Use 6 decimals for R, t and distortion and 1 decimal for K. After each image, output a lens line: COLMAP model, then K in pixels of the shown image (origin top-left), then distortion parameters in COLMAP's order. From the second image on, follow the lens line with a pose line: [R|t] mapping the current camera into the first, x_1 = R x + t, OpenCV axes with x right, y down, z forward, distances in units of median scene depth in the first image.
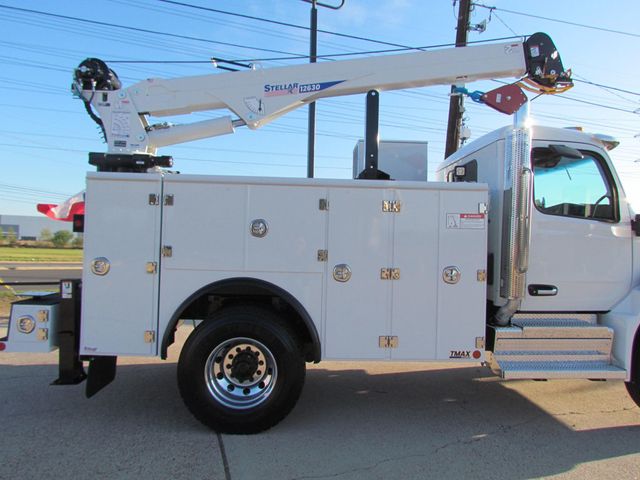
lens RADIAL K [[453.0, 0, 323.2], [0, 453.0, 243.7], [0, 0, 1]] dist [-0.015612, -0.007696]
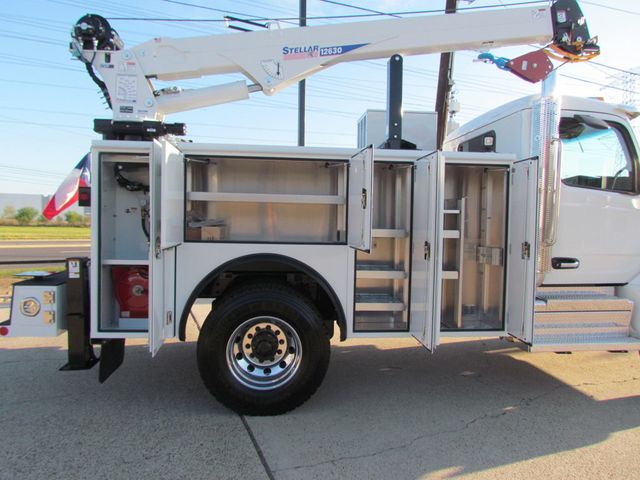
lens RADIAL K [[453.0, 0, 323.2], [0, 453.0, 243.7], [0, 0, 1]] dist [-0.015612, -0.007696]
pose [[0.998343, -0.009216, 0.056794, -0.102766], [0.006157, 0.998533, 0.053797, 0.003790], [-0.057206, -0.053358, 0.996935, 0.046352]]
